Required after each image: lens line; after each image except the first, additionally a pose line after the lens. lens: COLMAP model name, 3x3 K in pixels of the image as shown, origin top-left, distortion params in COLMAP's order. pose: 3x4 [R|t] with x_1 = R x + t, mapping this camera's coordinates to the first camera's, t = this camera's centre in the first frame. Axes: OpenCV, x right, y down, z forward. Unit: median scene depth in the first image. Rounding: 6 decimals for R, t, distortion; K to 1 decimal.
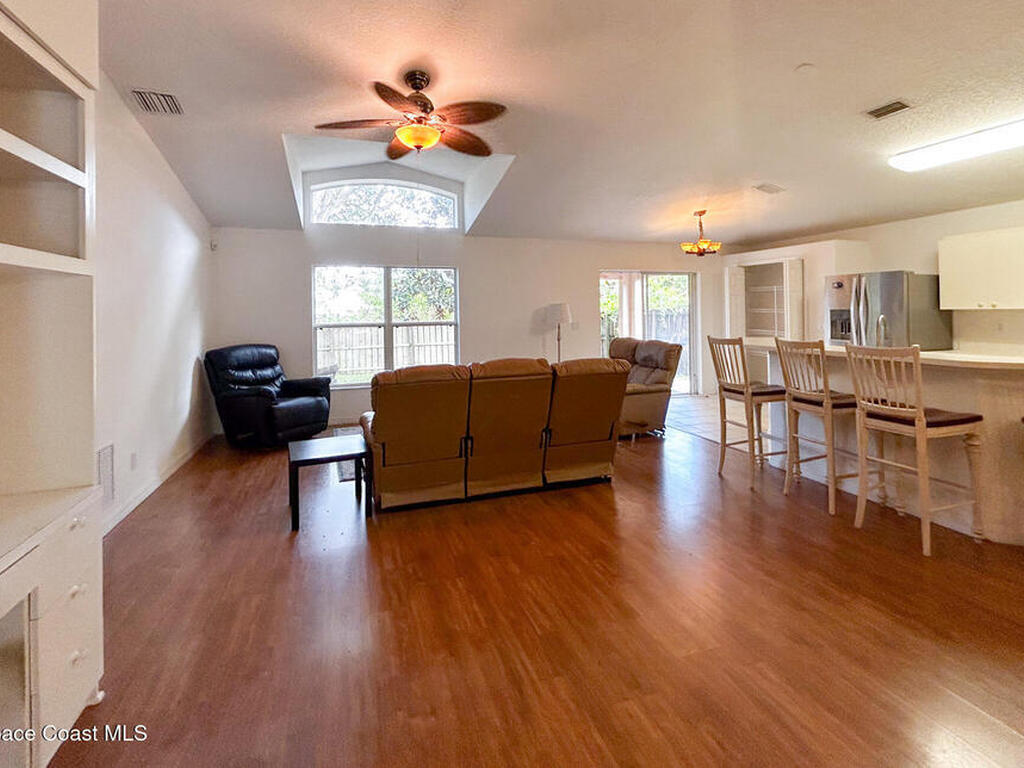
lens RADIAL K [[494.2, 0, 513.0], [0, 494.2, 309.0], [0, 0, 1]] dist [0.002939, 0.000520]
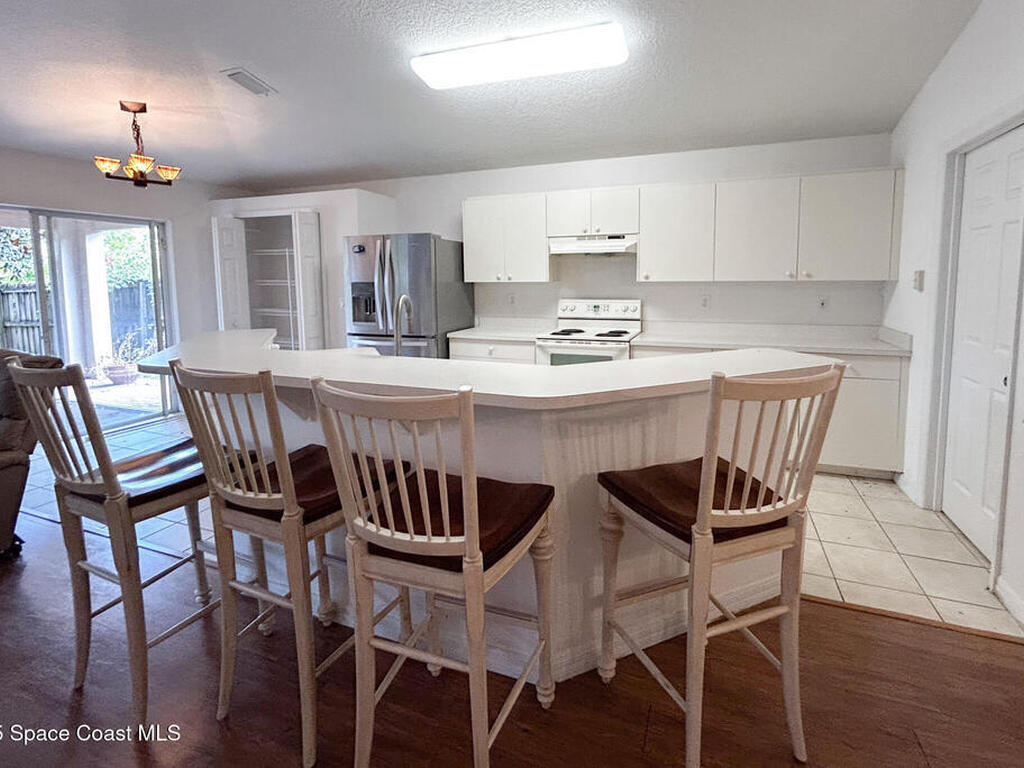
lens RADIAL K [[483.7, 0, 533.0], [0, 483.7, 319.7], [0, 0, 1]] dist [0.000142, 0.000221]
pose [[0.637605, -0.061239, 0.767926, 0.286536], [-0.004565, 0.996518, 0.083258, -0.005050], [-0.770350, -0.056591, 0.635105, 0.368530]]
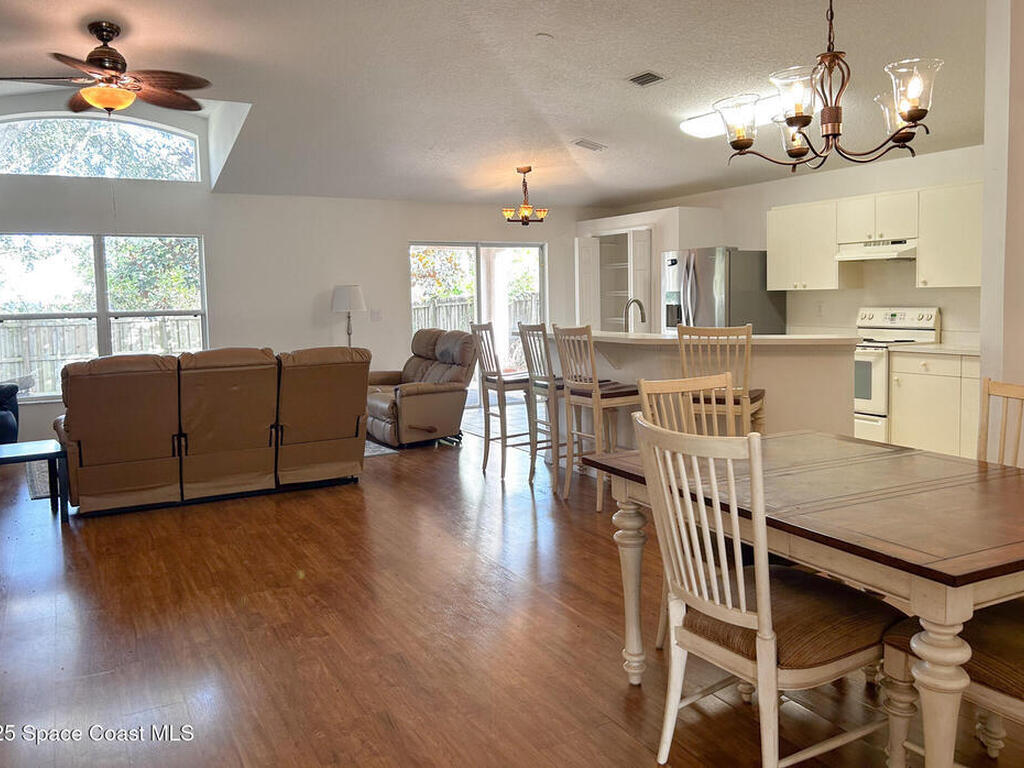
lens RADIAL K [[843.7, 0, 523.0], [0, 843.7, 351.0], [0, 0, 1]] dist [0.094529, -0.147703]
pose [[0.985446, -0.017653, 0.169071, 0.175832], [0.005780, 0.997498, 0.070462, -0.001216], [-0.169892, -0.068460, 0.983082, -0.425759]]
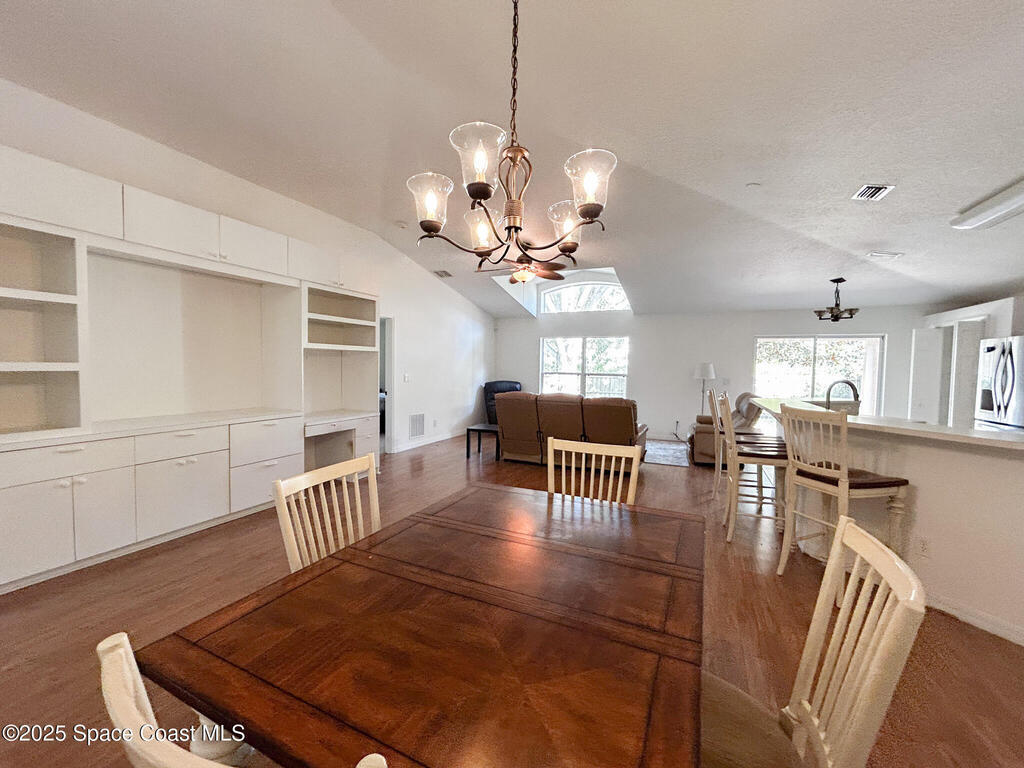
lens RADIAL K [[412.8, 0, 510.2], [0, 412.8, 382.5], [0, 0, 1]] dist [-0.000315, -0.000021]
pose [[0.730807, 0.054822, -0.680379, 0.589075], [-0.023733, 0.998208, 0.054939, -0.010001], [0.682172, -0.024003, 0.730798, -0.158181]]
